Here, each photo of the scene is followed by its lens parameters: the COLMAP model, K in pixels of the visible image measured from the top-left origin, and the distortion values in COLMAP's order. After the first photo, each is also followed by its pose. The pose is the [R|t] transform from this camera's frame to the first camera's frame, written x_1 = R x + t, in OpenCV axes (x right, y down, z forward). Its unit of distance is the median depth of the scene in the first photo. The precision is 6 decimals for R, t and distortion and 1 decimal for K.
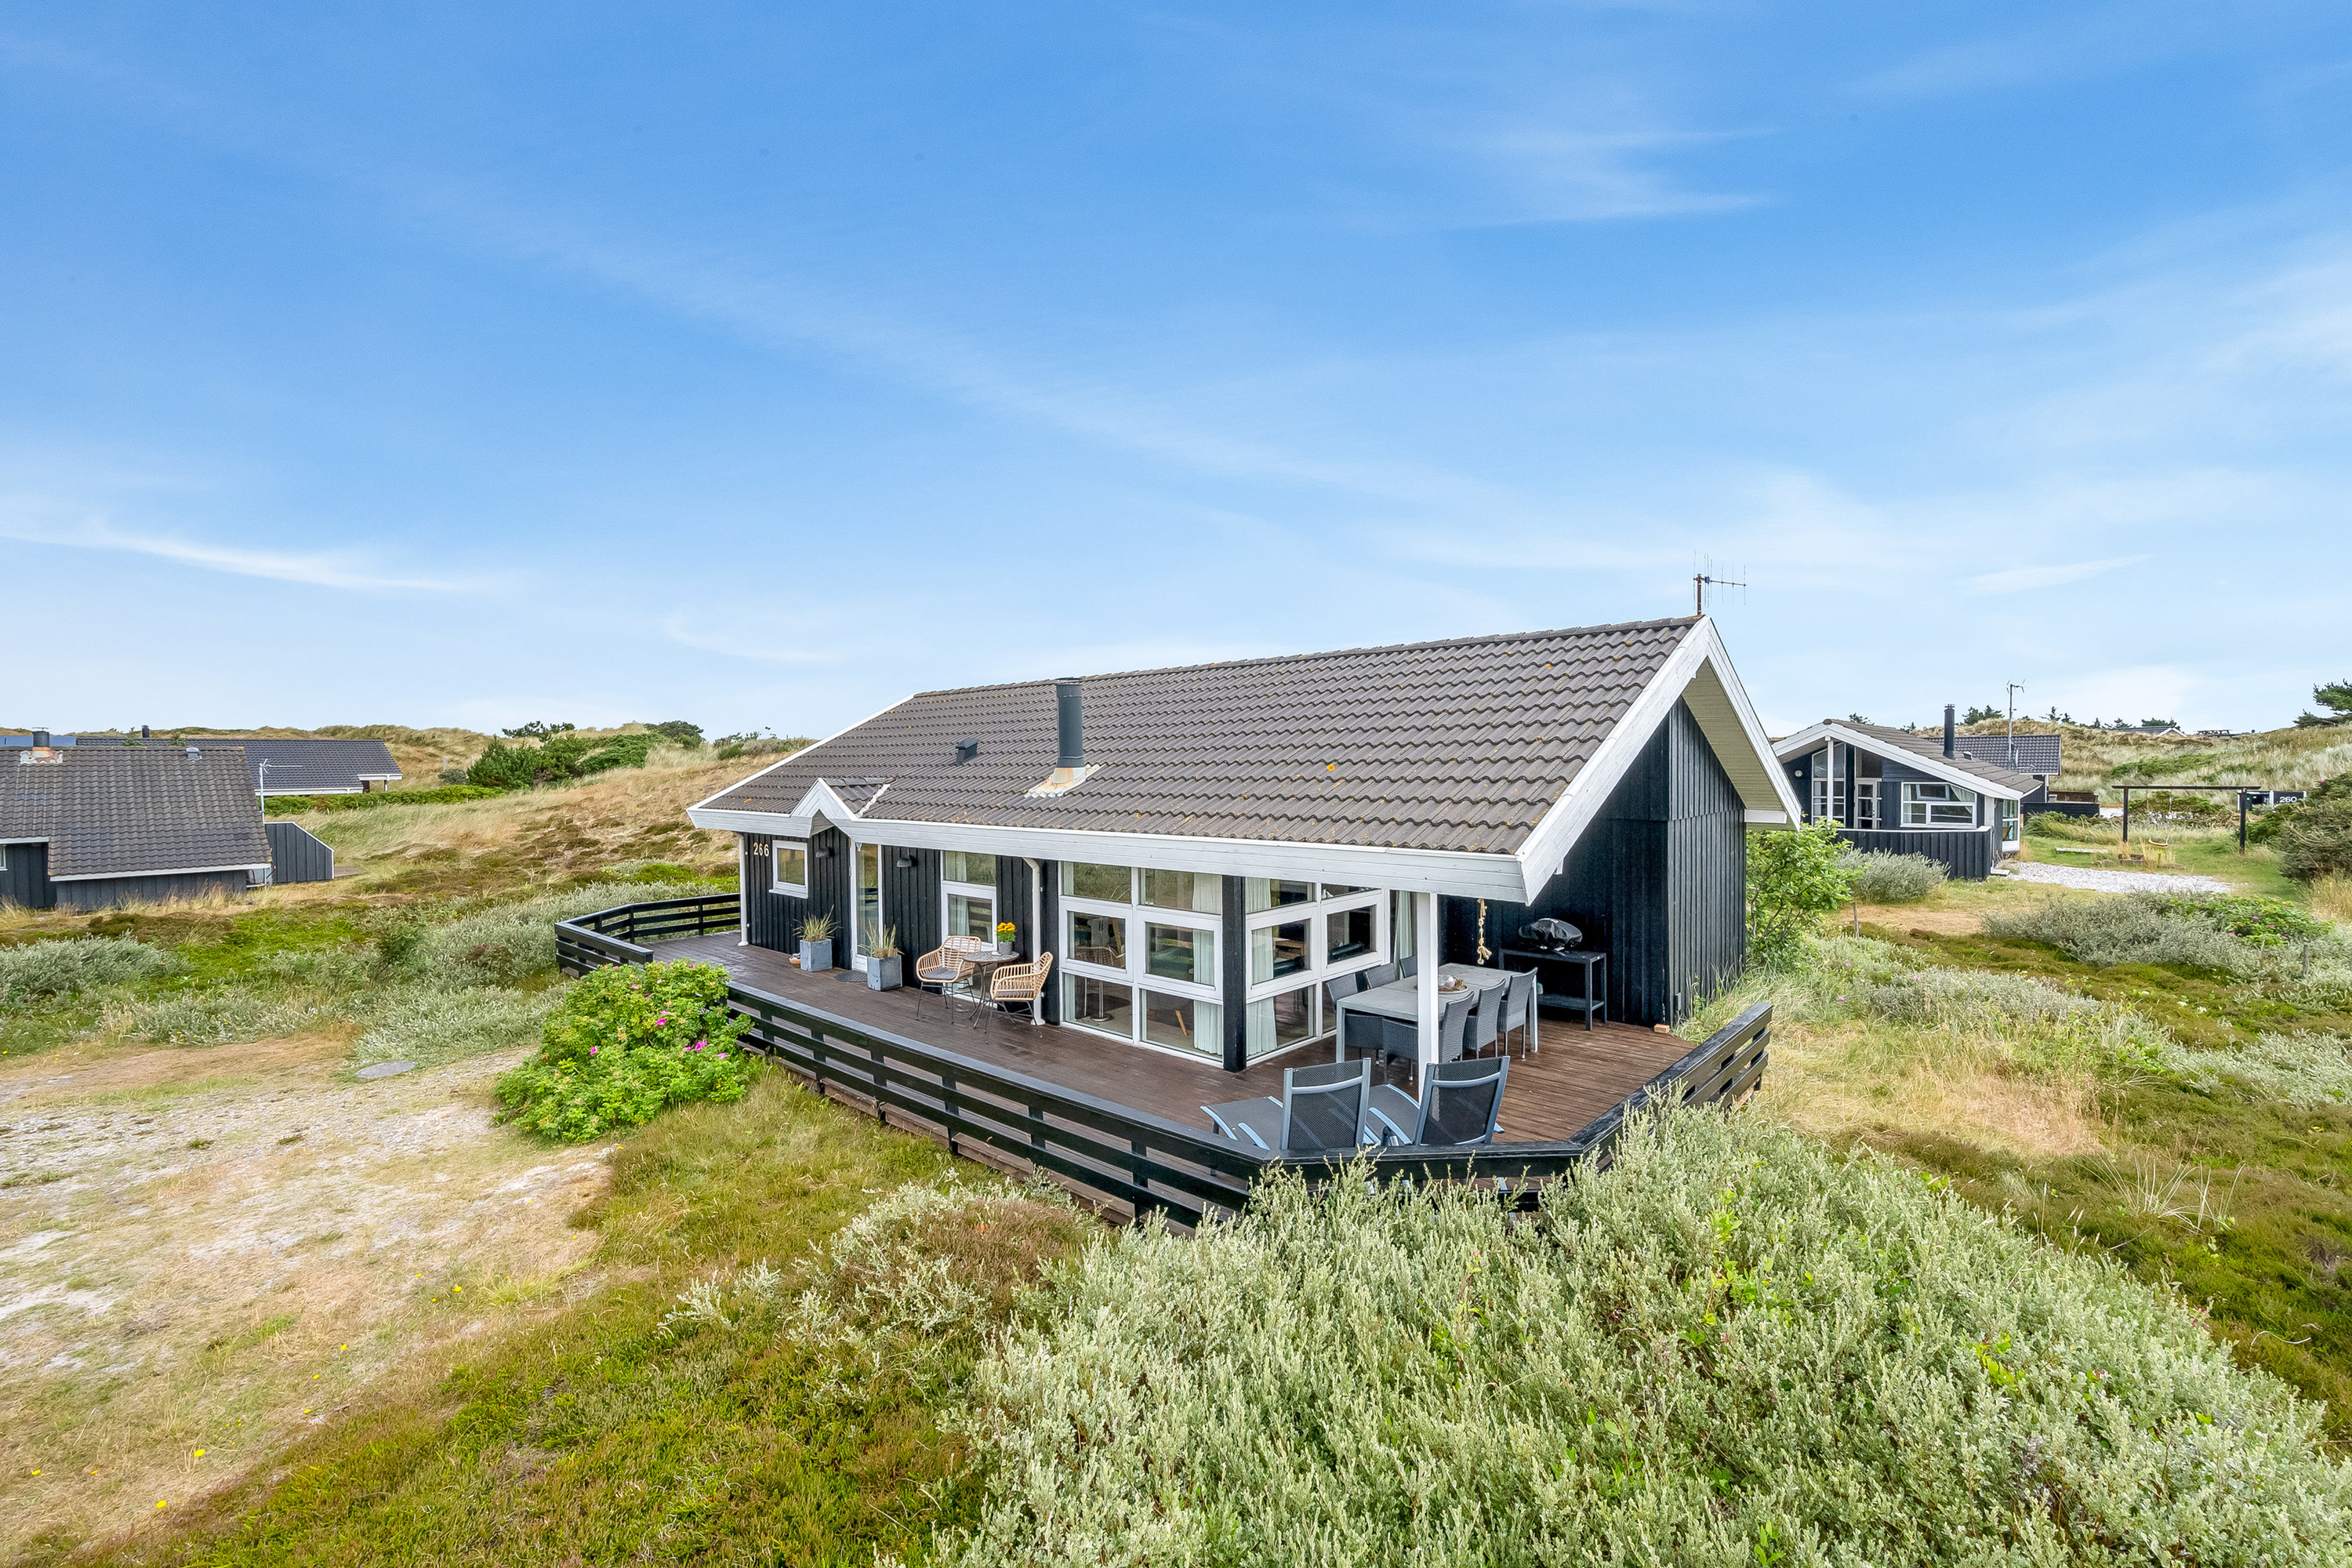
lens RADIAL K [[943.6, 0, 1188.2], [0, 943.6, 785.8], [0, 0, 1]] dist [-0.000008, -0.000633]
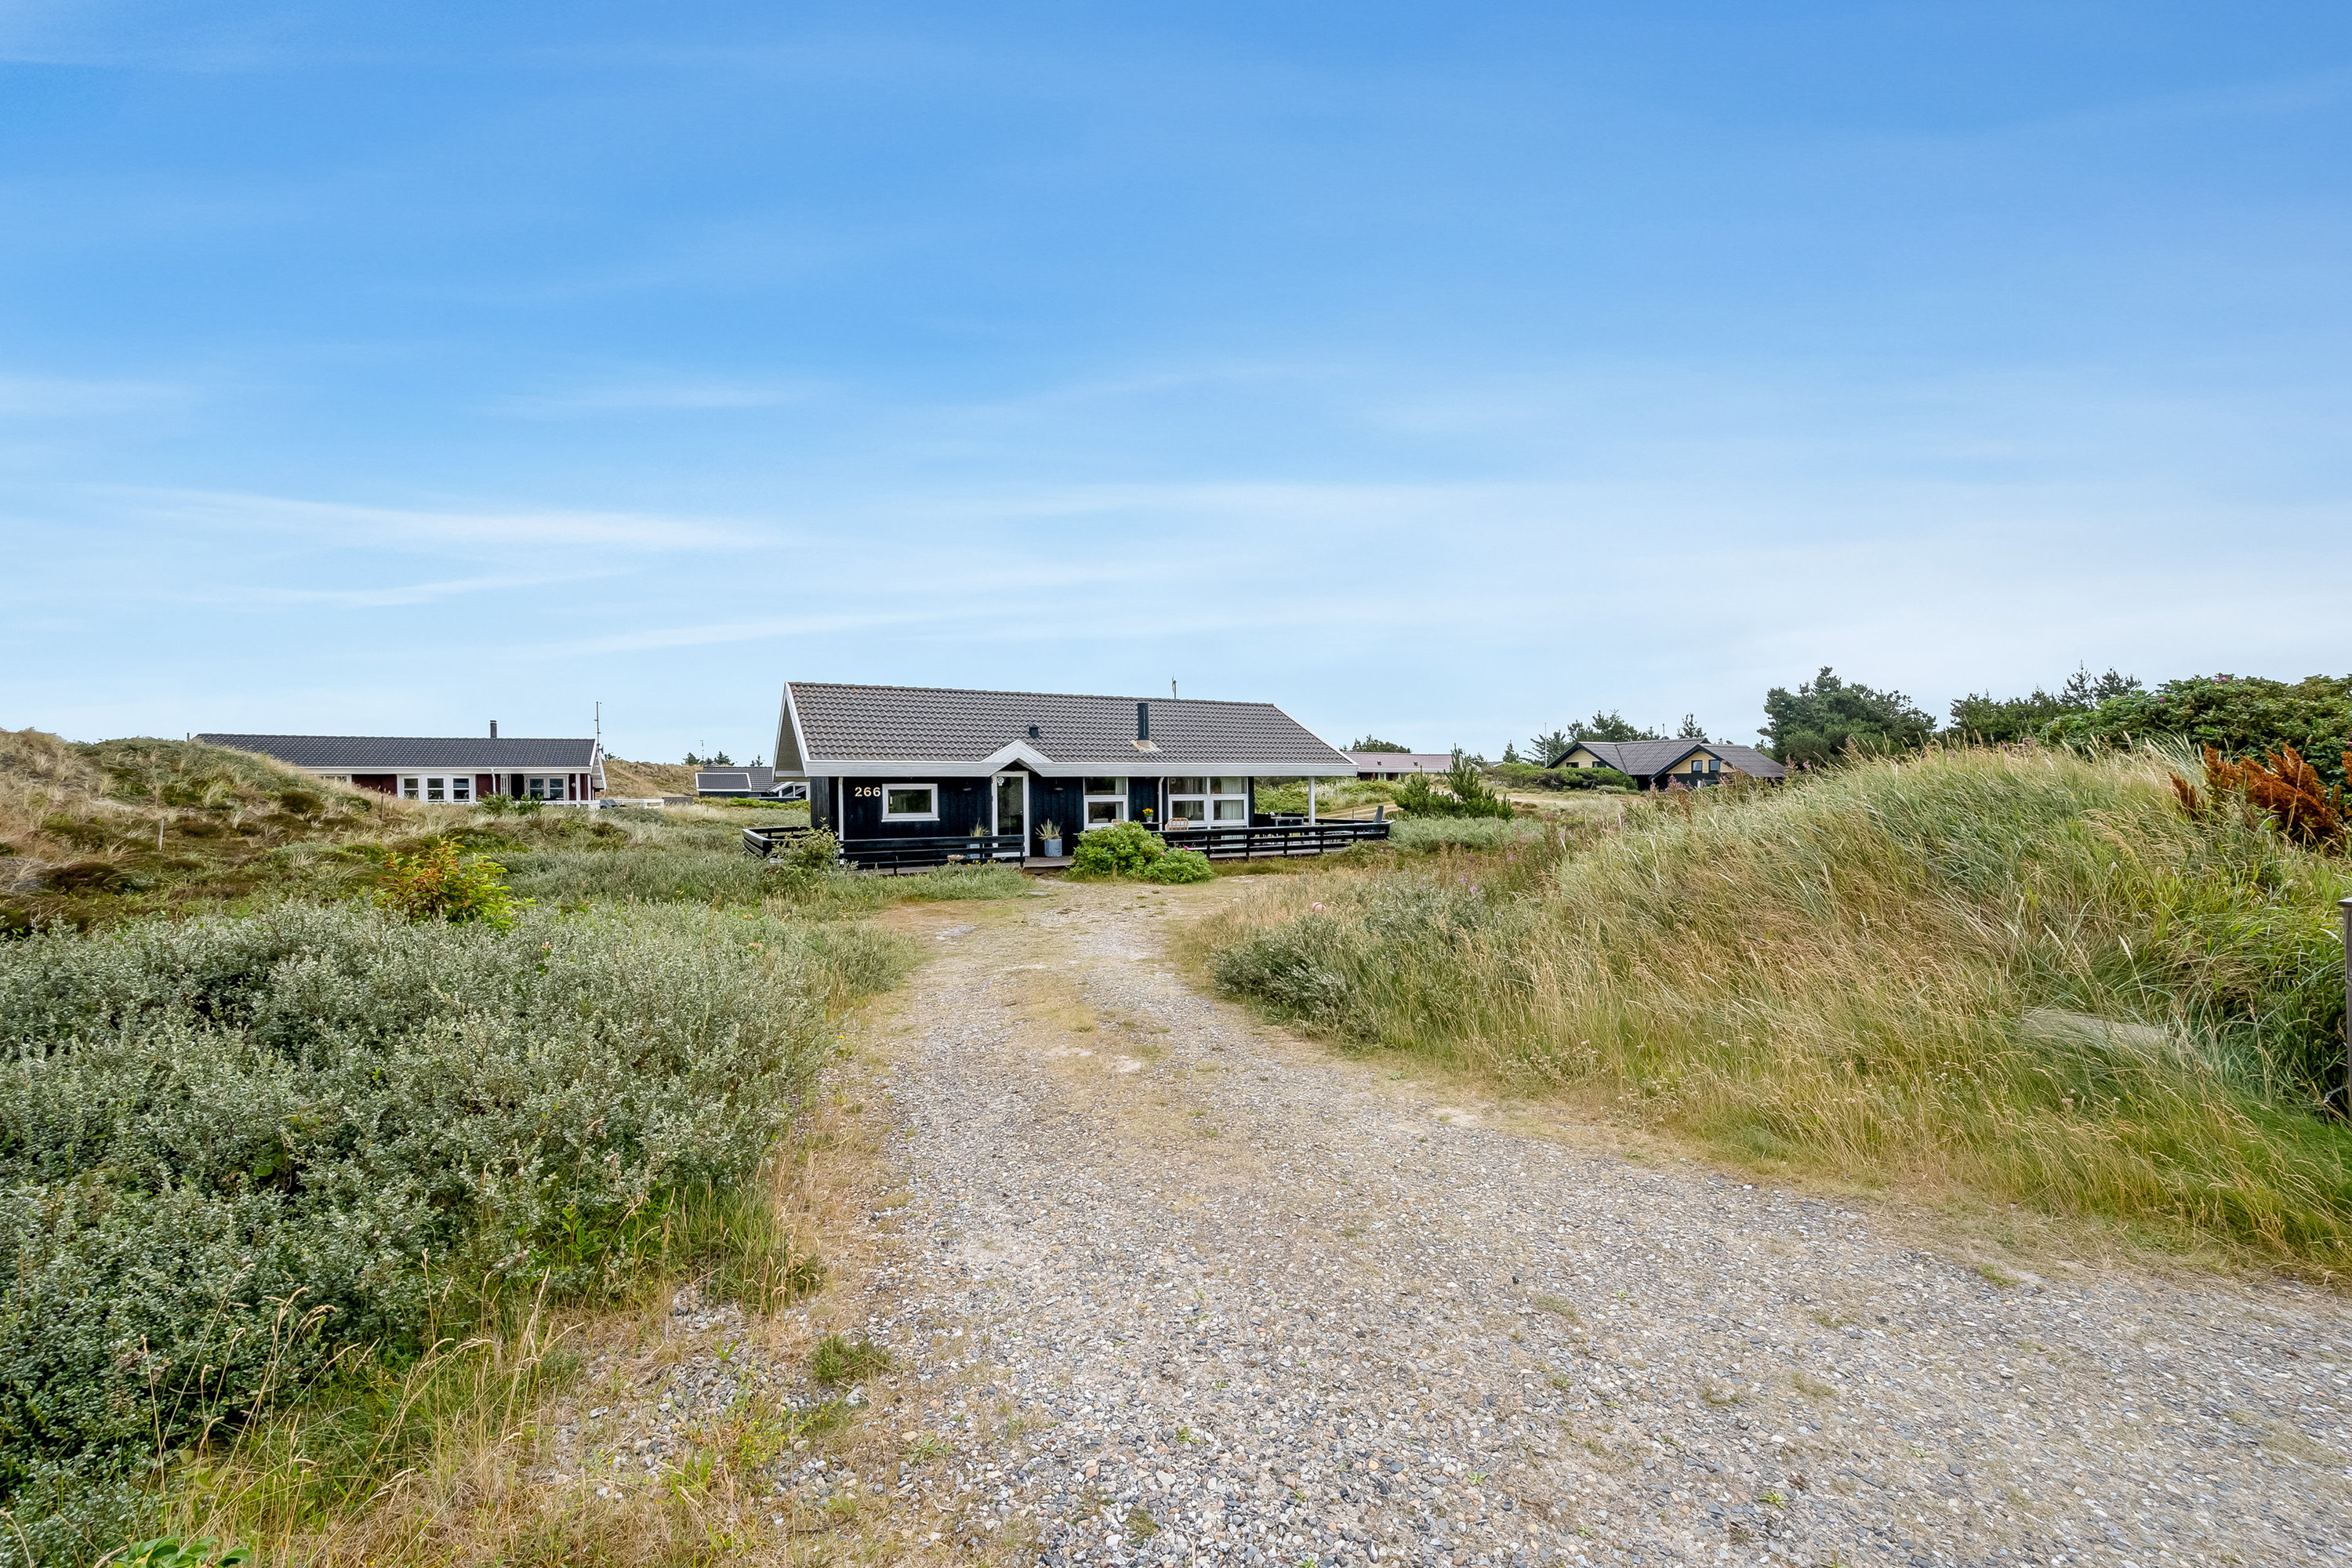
lens RADIAL K [[943.6, 0, 1162.4], [0, 943.6, 792.0], [0, 0, 1]] dist [-0.000008, -0.000633]
pose [[0.370144, 0.005197, 0.928960, -2.146510], [0.021986, 0.999655, -0.014353, 0.133032], [-0.928714, 0.025737, 0.369902, 0.140357]]
